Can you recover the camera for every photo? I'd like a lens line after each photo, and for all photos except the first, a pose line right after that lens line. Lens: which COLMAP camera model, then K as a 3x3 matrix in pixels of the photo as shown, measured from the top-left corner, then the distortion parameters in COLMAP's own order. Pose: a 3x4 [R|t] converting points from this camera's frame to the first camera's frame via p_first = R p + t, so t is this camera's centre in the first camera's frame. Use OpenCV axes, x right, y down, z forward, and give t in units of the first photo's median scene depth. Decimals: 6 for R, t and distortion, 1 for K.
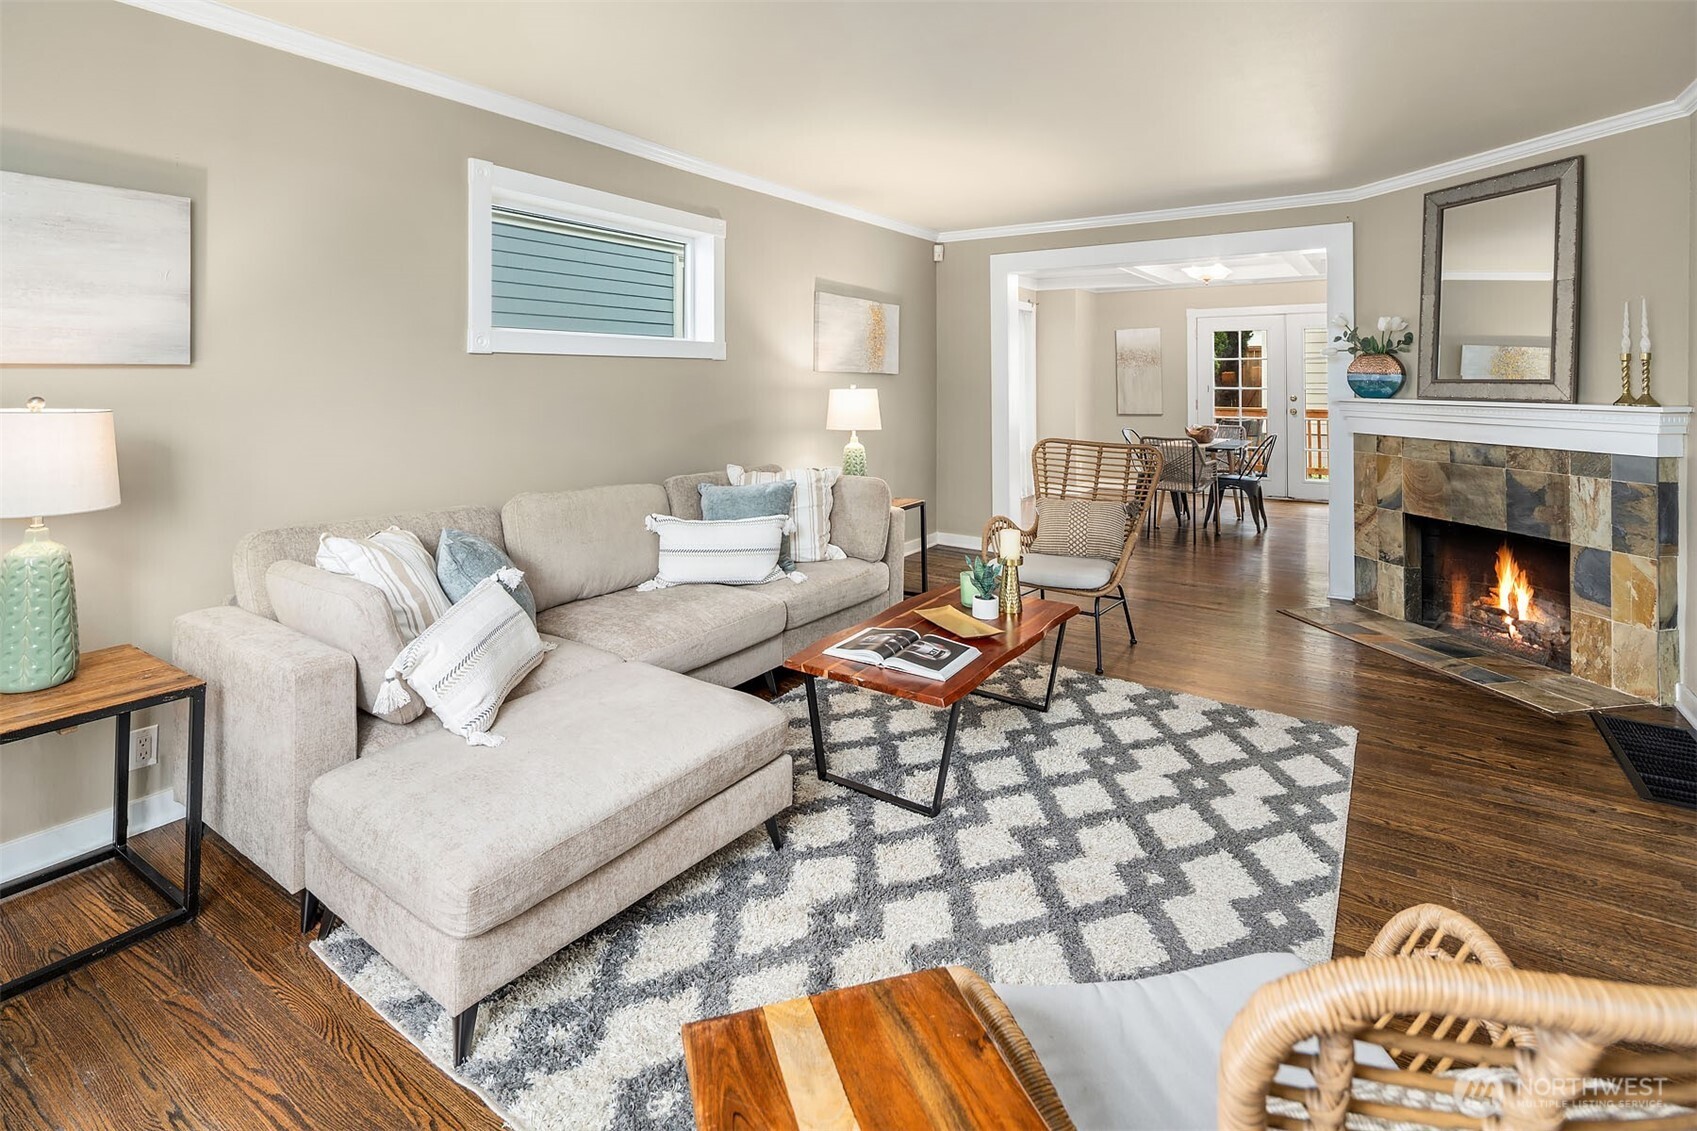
lens RADIAL K [[824.7, 0, 844.4], [0, 824.7, 513.5], [0, 0, 1]] dist [0.001659, -0.004326]
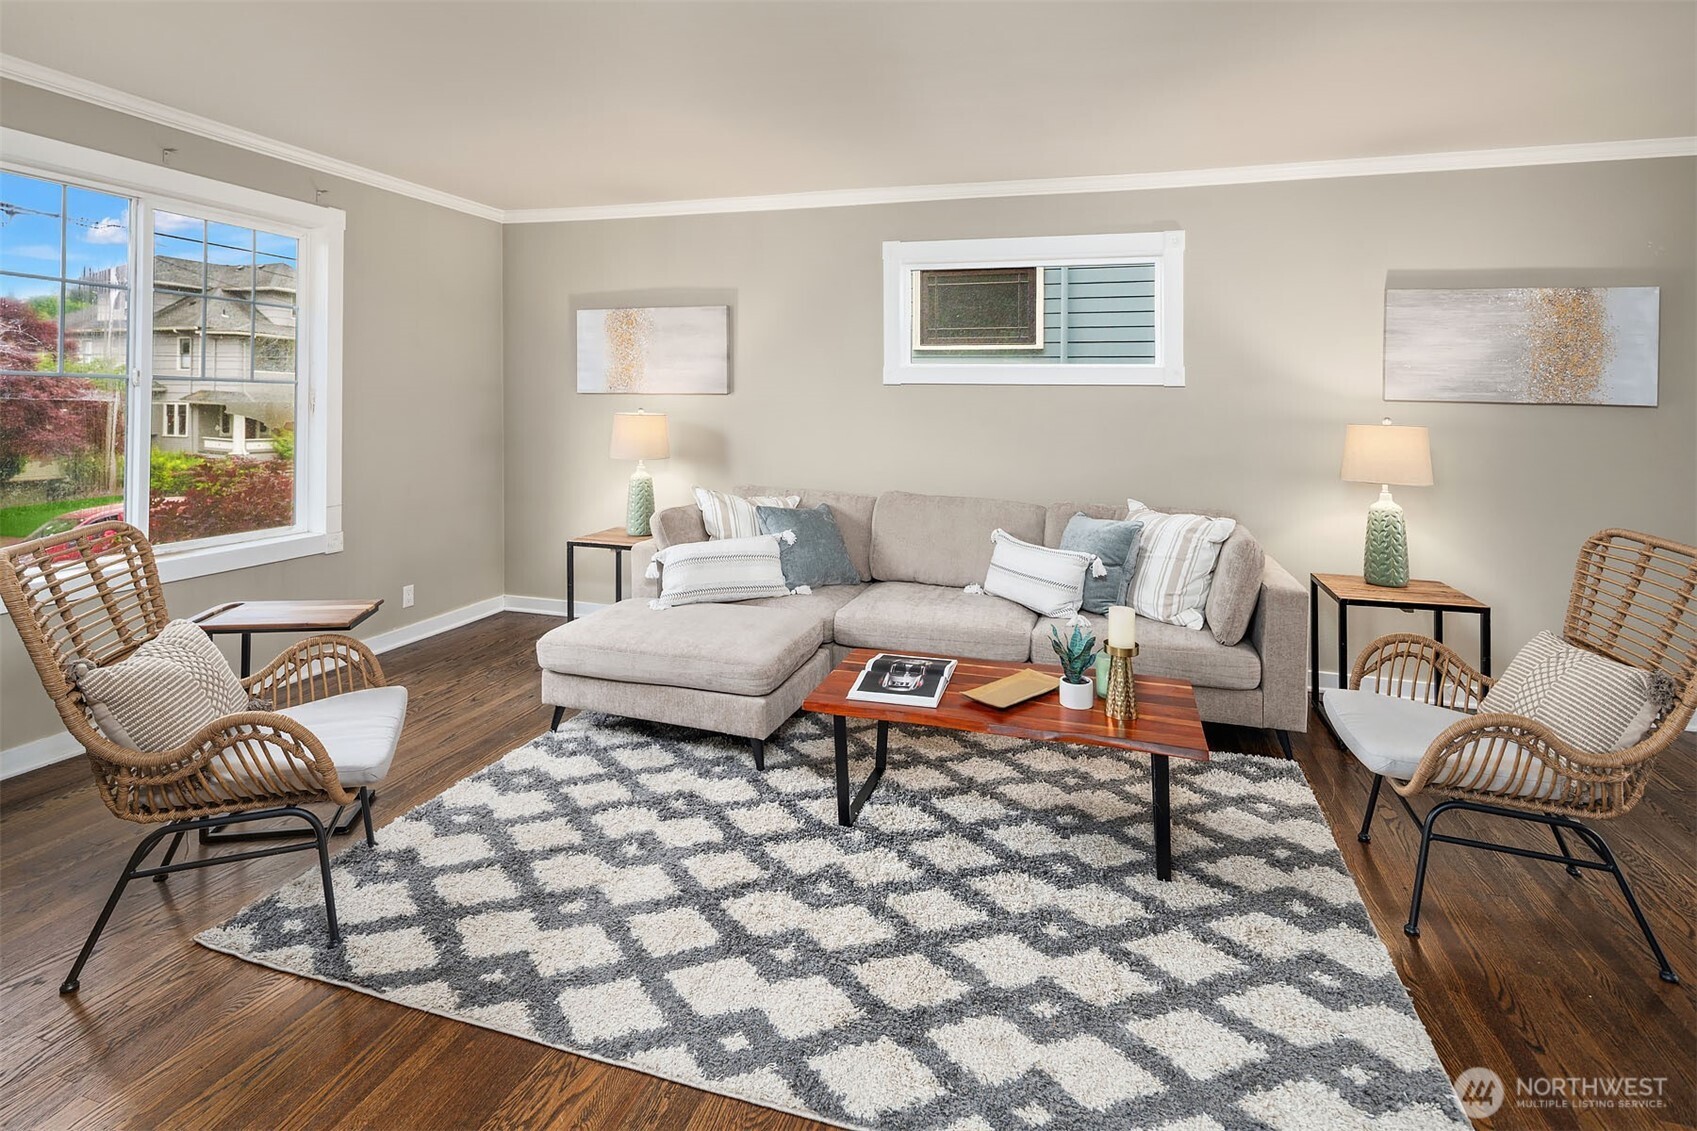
lens RADIAL K [[837.6, 0, 848.5], [0, 837.6, 565.5], [0, 0, 1]] dist [-0.000412, -0.000727]
pose [[0.275053, 0.187290, -0.943010, 0.952418], [-0.167147, 0.975221, 0.144934, -0.098049], [0.946788, 0.117757, 0.299542, 0.593163]]
